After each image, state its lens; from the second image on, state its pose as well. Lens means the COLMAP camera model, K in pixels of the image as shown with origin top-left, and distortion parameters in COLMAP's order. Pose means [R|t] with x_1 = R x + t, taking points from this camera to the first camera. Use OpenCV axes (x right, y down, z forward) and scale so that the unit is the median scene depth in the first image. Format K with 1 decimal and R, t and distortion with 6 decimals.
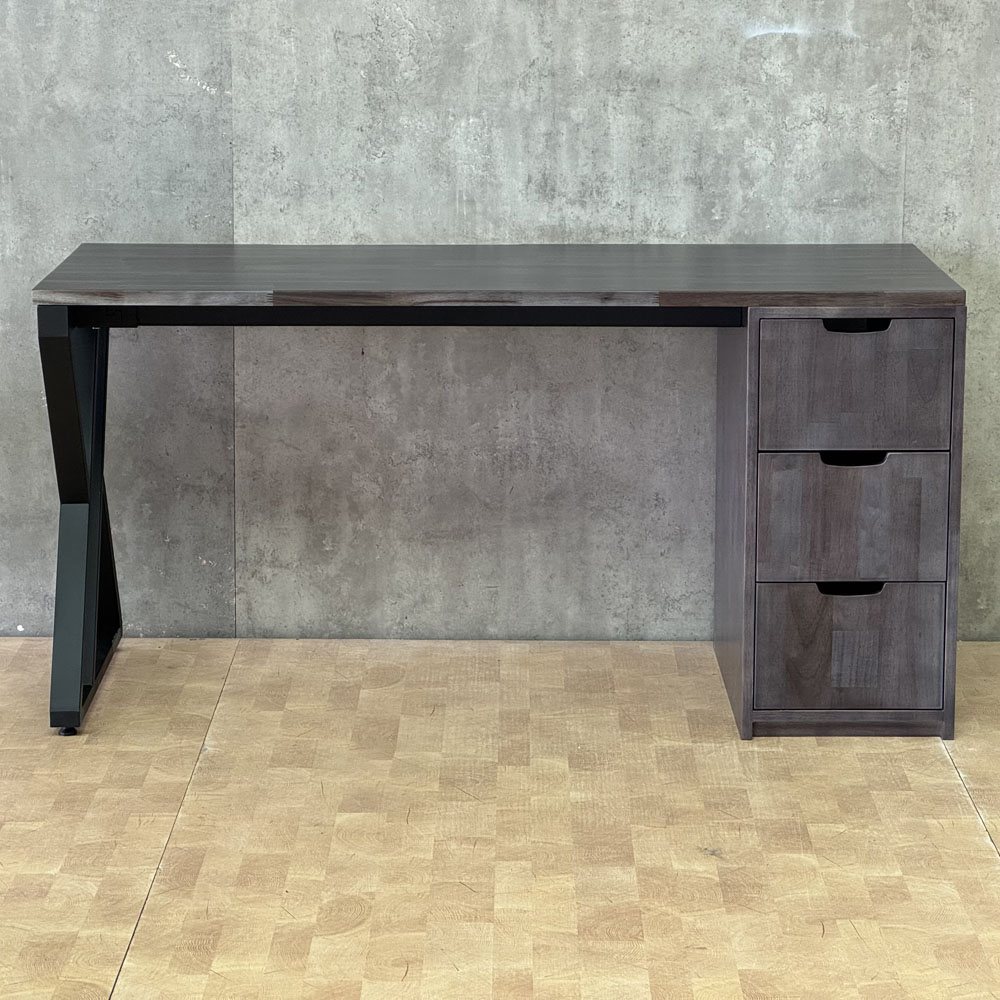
lens RADIAL K [[2930.2, 0, 504.5], [0, 2930.2, 493.0], [0, 0, 1]] dist [0.131298, 0.000000]
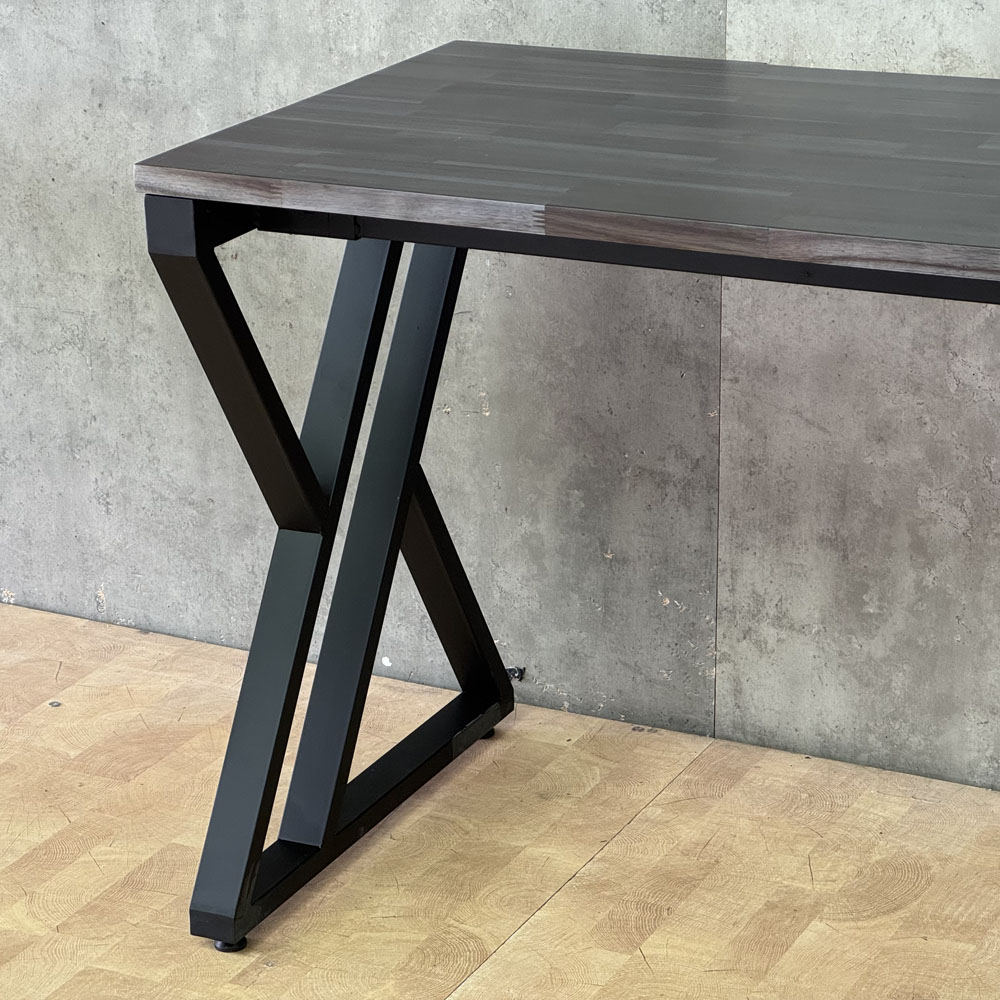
lens RADIAL K [[2930.2, 0, 492.4], [0, 2930.2, 521.3], [0, 0, 1]] dist [0.131298, 0.000000]
pose [[0.889785, 0.134777, -0.436024, 0.120370], [-0.070847, 0.984609, 0.159770, -0.084325], [0.450847, -0.111270, 0.885639, 0.491703]]
